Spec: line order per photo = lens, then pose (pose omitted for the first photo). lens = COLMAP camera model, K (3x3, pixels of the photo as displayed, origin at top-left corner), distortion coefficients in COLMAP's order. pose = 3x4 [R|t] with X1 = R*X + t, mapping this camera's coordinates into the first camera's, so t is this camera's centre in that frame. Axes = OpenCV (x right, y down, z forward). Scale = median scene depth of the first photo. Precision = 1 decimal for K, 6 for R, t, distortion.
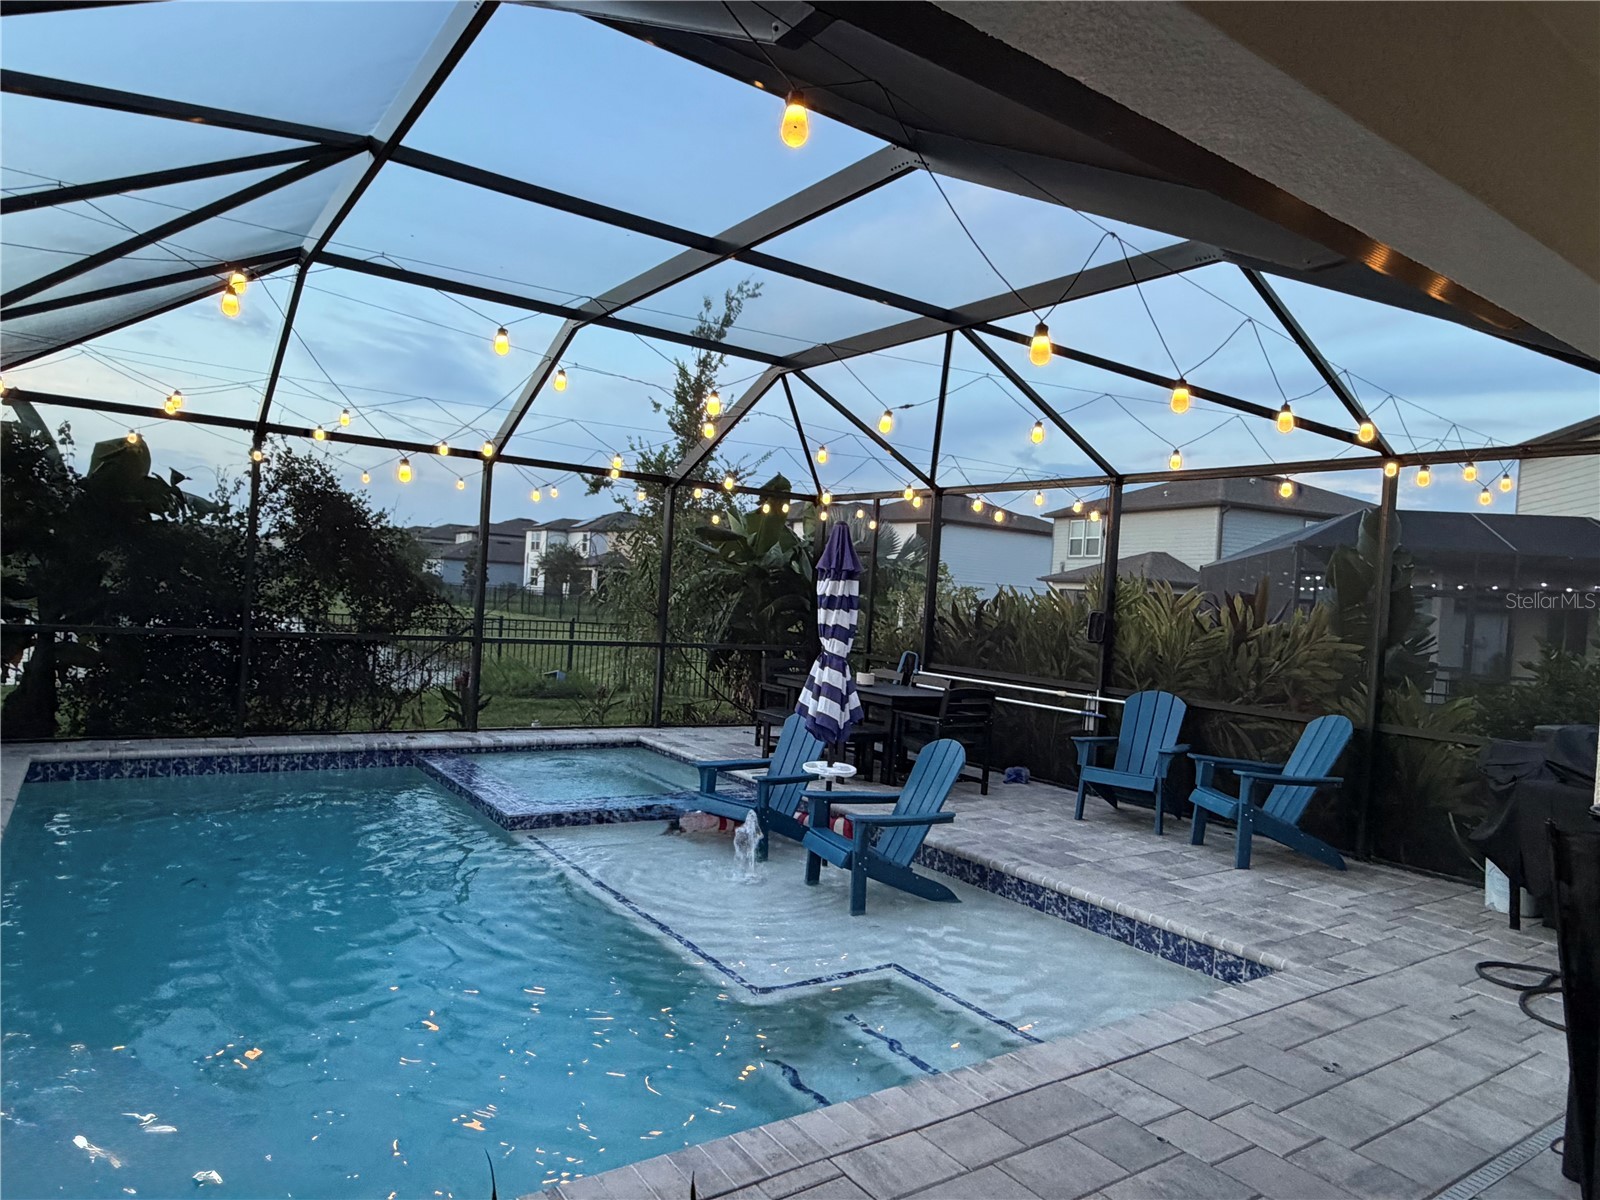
lens RADIAL K [[998.8, 0, 799.5], [0, 998.8, 608.1], [0, 0, 1]] dist [0.000232, 0.000168]
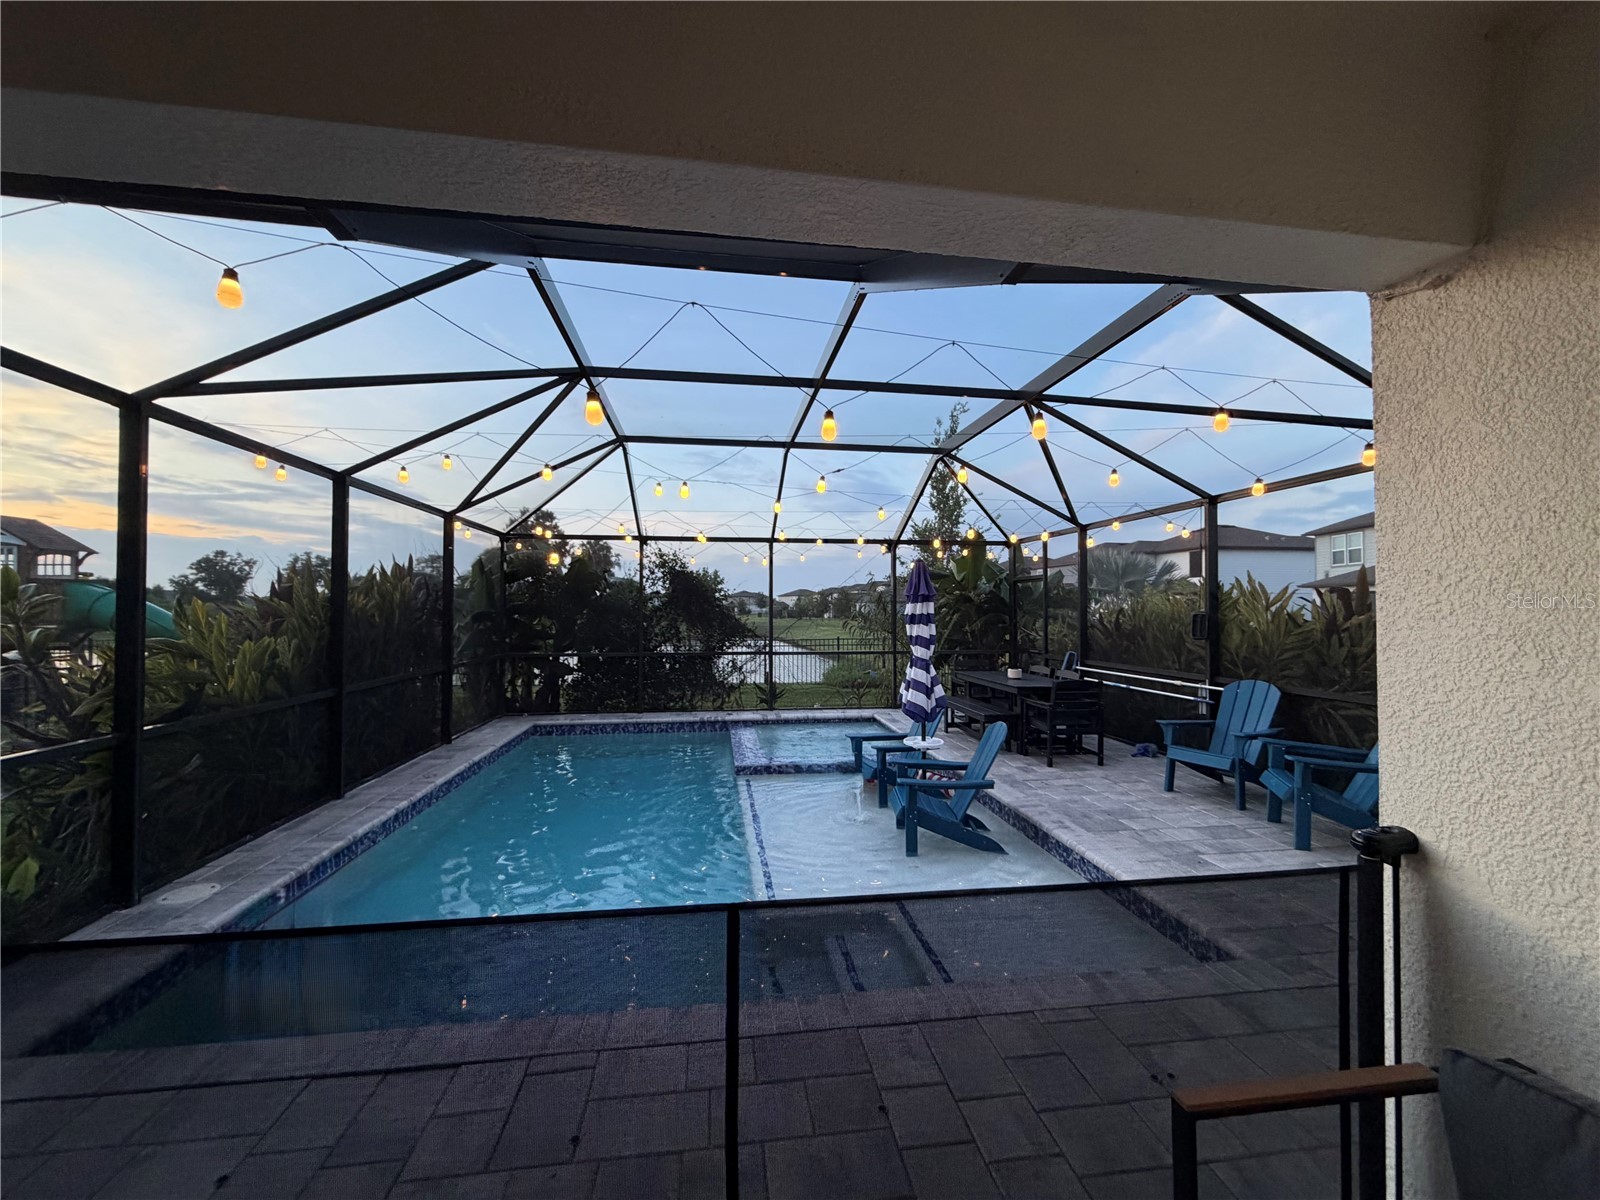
lens RADIAL K [[636.1, 0, 798.8], [0, 636.1, 602.9], [0, 0, 1]] dist [0.000210, -0.000210]
pose [[0.890233, -0.068032, -0.450397, 0.235317], [0.050028, 0.997405, -0.051775, 0.007449], [0.452750, 0.023559, 0.891326, 0.125768]]
